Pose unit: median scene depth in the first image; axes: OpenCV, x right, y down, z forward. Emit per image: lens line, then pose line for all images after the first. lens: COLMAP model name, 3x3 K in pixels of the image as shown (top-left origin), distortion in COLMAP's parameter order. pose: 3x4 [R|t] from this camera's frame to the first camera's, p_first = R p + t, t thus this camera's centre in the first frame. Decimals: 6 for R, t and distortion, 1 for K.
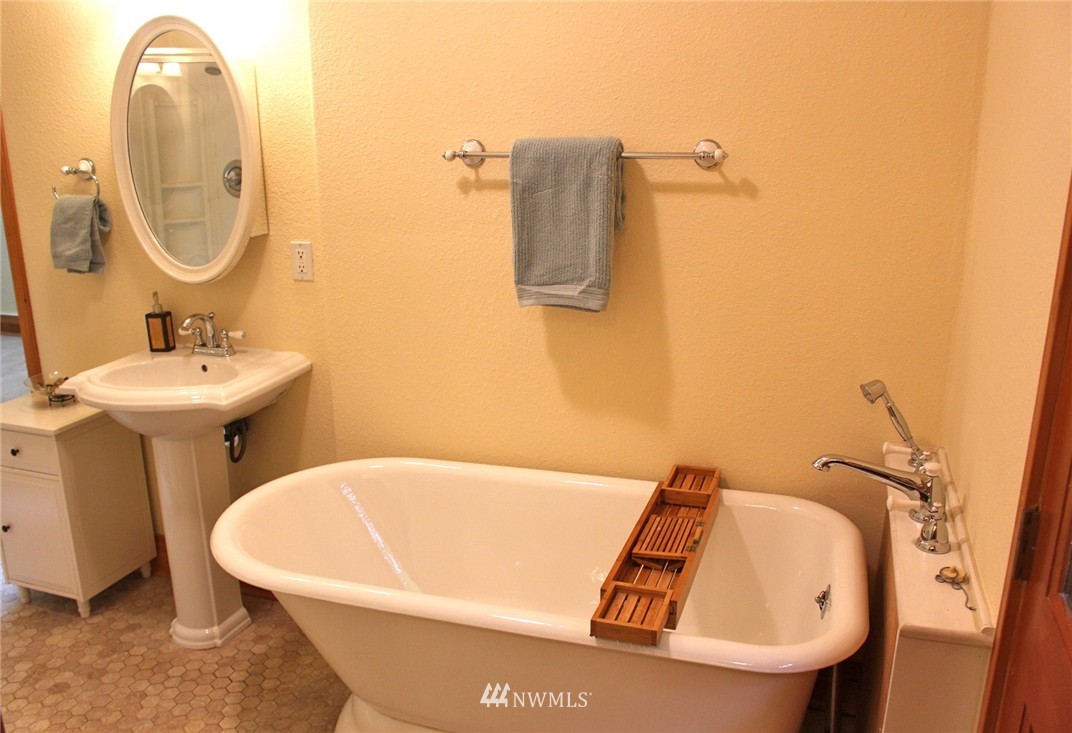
lens RADIAL K [[891.7, 0, 536.0], [0, 891.7, 366.5], [0, 0, 1]] dist [-0.164708, 0.139122]
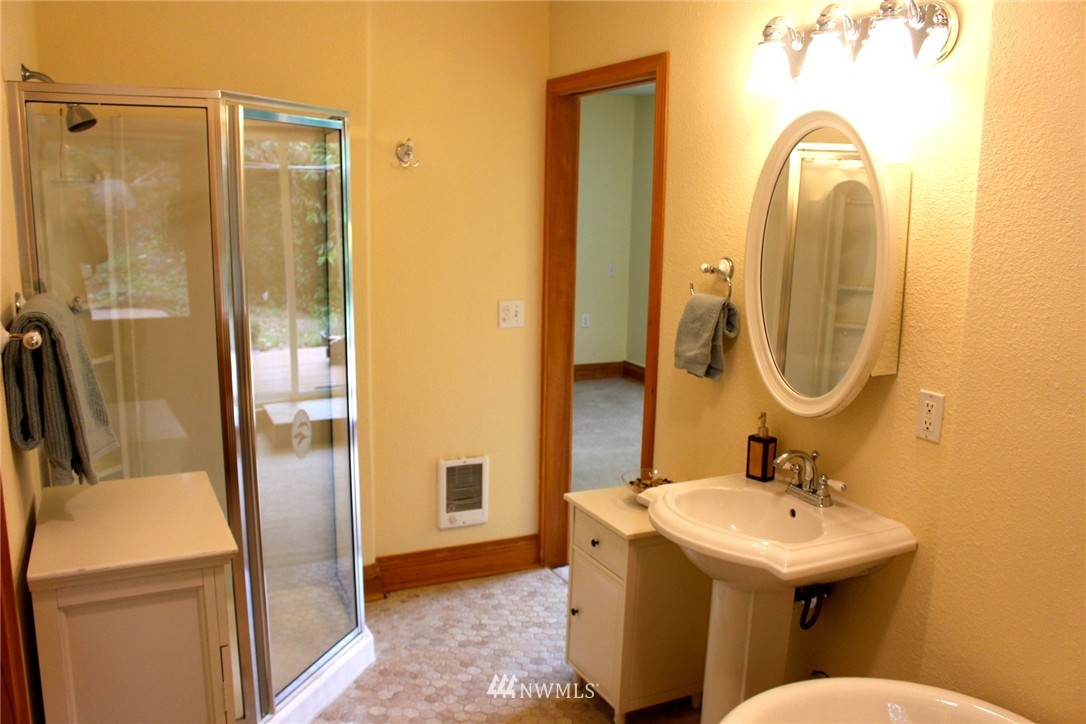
lens RADIAL K [[901.4, 0, 543.0], [0, 901.4, 362.0], [0, 0, 1]] dist [-0.162855, 0.125430]
pose [[0.708994, 0.156004, -0.687743, 0.021254], [-0.228749, 0.973369, -0.015024, -0.072528], [0.667084, 0.167973, 0.725799, 0.178994]]
